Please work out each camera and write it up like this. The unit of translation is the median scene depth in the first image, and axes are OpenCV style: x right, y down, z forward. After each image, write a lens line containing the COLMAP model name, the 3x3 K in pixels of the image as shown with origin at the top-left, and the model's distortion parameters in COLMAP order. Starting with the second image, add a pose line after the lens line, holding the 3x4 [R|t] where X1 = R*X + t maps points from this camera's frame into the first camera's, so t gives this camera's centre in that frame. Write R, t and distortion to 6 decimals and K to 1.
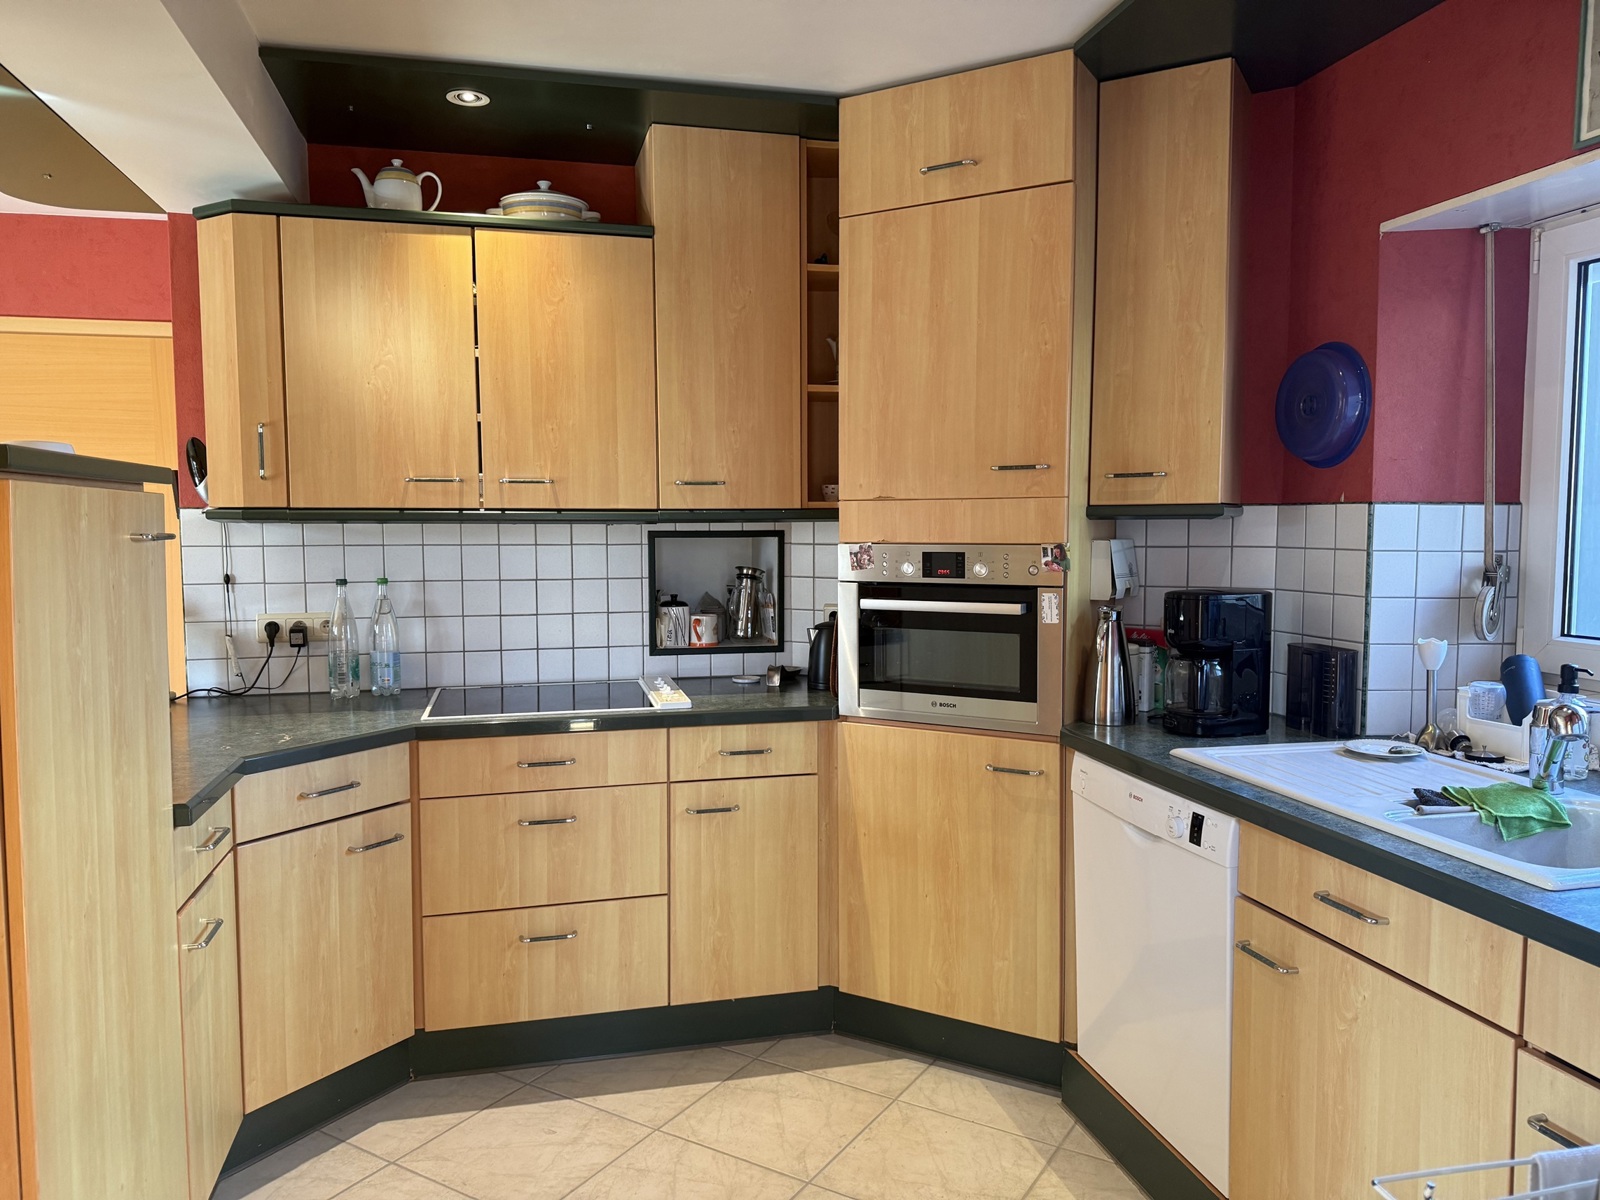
lens RADIAL K [[1131.6, 0, 790.1], [0, 1131.6, 605.9], [0, 0, 1]] dist [0.163555, -0.240844]
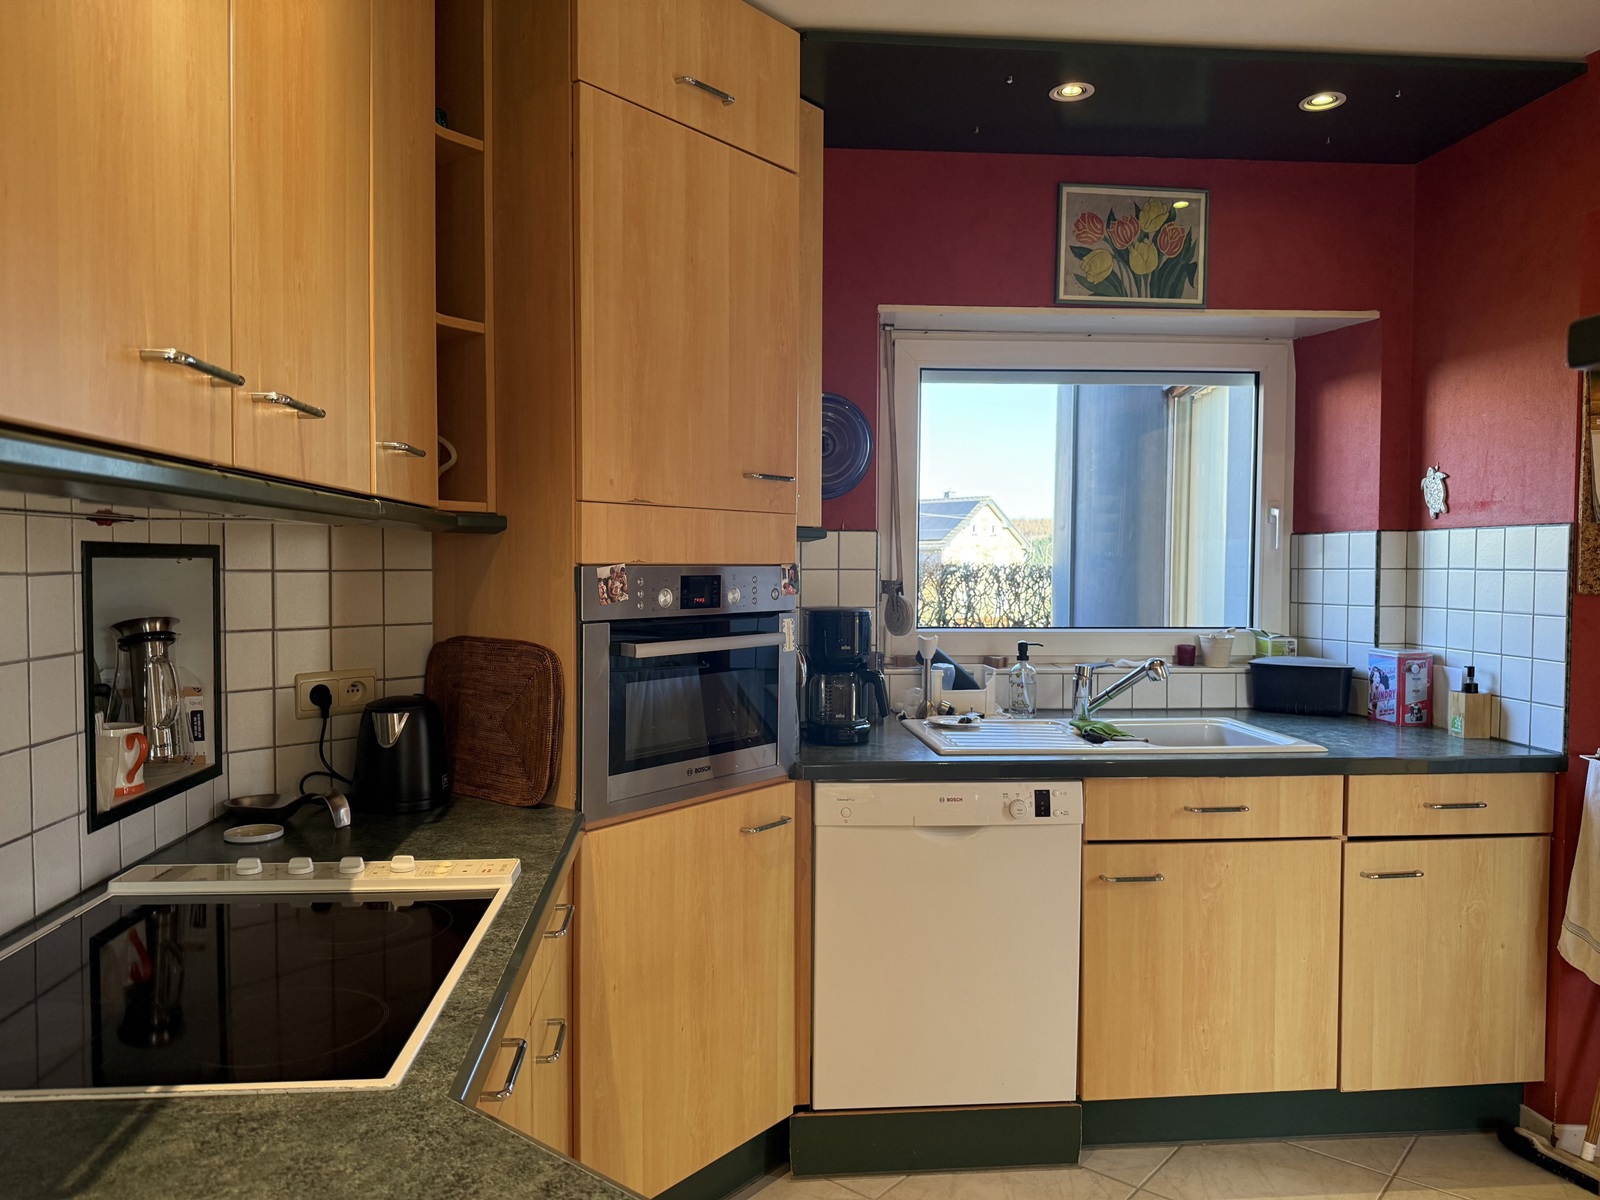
lens RADIAL K [[1131.6, 0, 790.1], [0, 1131.6, 605.9], [0, 0, 1]] dist [0.163555, -0.240844]
pose [[0.132911, -0.035707, 0.990485, -0.644764], [0.069447, 0.997230, 0.026632, -0.043474], [-0.988692, 0.065247, 0.135023, 0.842574]]
